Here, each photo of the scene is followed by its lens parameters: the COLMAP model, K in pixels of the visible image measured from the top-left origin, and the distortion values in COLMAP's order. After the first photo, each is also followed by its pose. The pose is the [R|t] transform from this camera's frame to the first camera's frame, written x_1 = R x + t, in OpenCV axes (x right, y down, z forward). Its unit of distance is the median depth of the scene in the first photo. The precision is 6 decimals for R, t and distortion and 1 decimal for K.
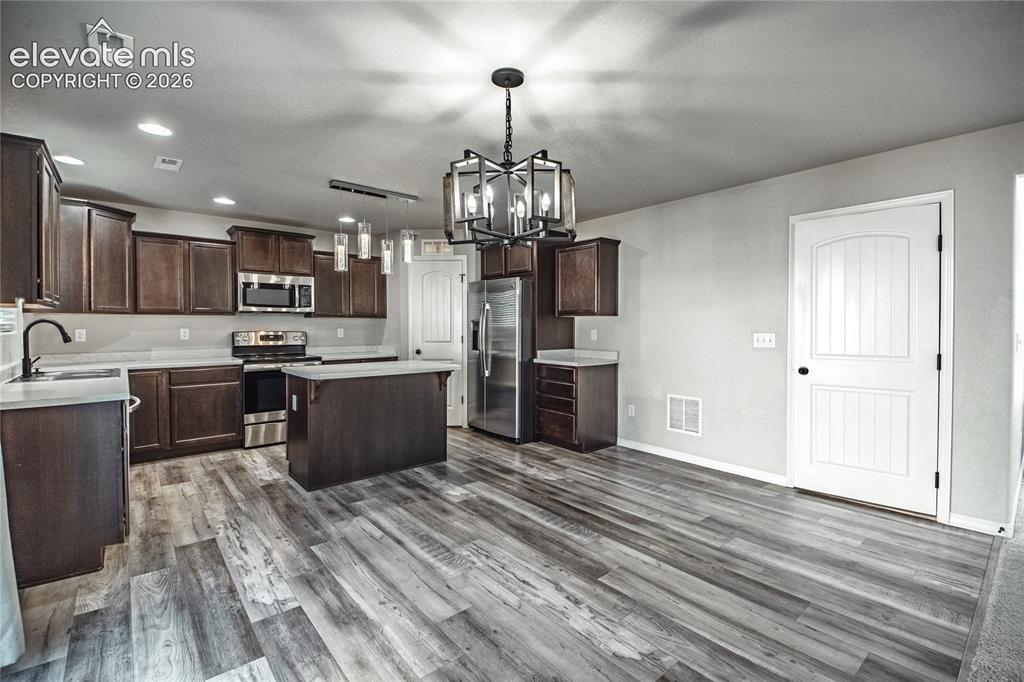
lens RADIAL K [[478.8, 0, 517.4], [0, 478.8, 331.4], [0, 0, 1]] dist [0.032764, -0.020083]
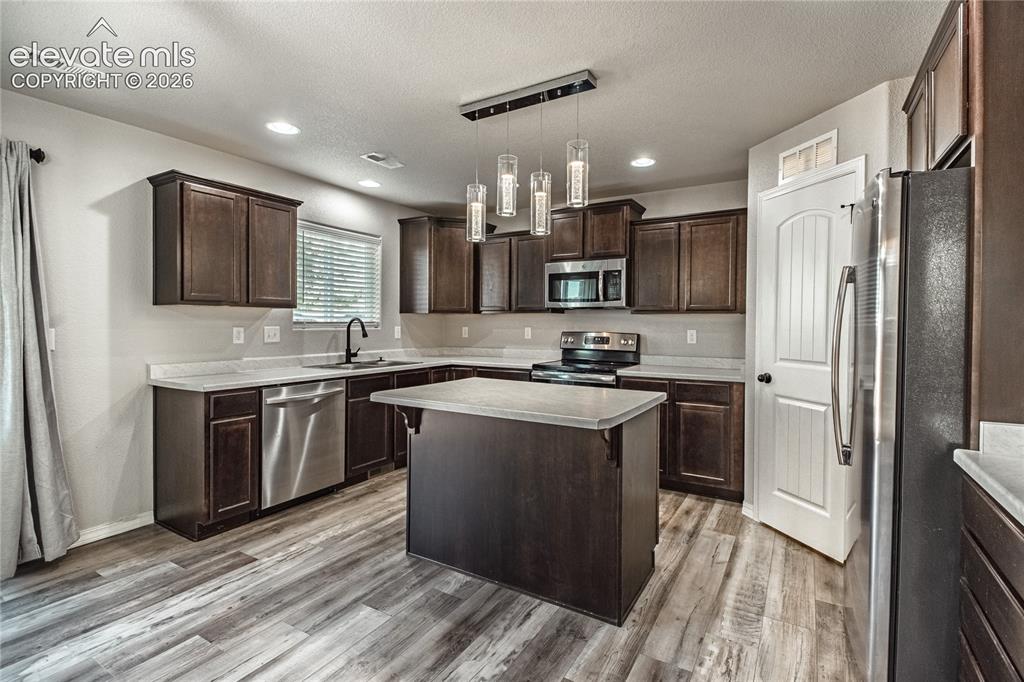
lens RADIAL K [[478.8, 0, 517.4], [0, 478.8, 331.4], [0, 0, 1]] dist [0.032764, -0.020083]
pose [[0.330046, 0.016933, -0.943813, 0.399663], [-0.022525, 0.999696, 0.010059, -0.014256], [0.943696, 0.017939, 0.330327, 1.250115]]
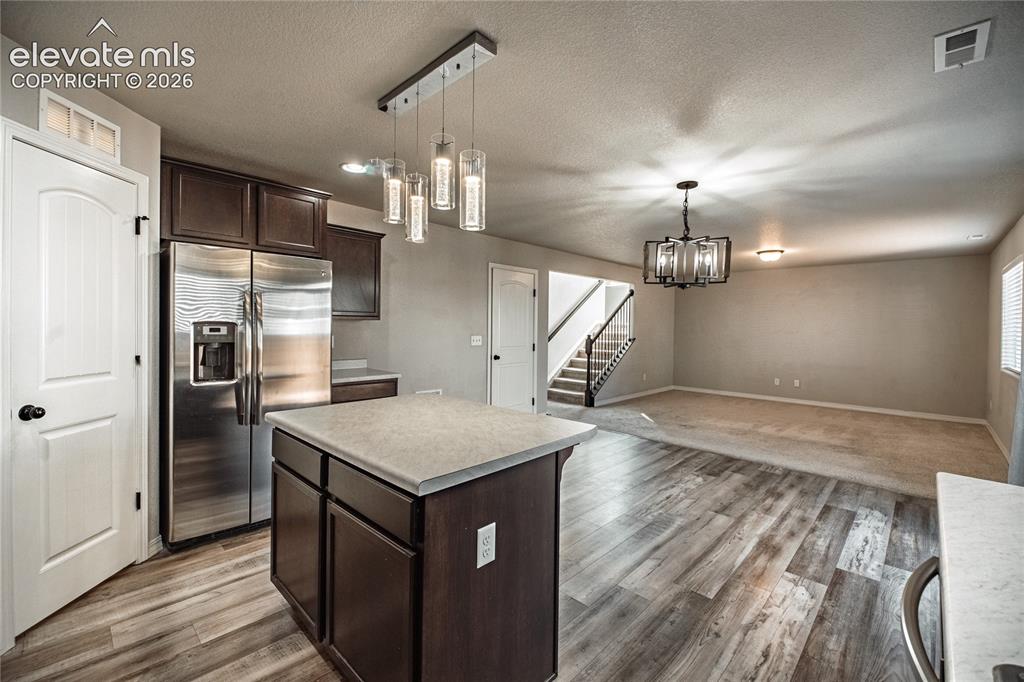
lens RADIAL K [[431.2, 0, 518.2], [0, 431.2, 326.4], [0, 0, 1]] dist [0.000930, -0.007547]
pose [[-0.124916, -0.005225, 0.992154, -1.194182], [0.000763, 0.999985, 0.005362, -0.046209], [-0.992167, 0.001427, -0.124910, 1.499491]]
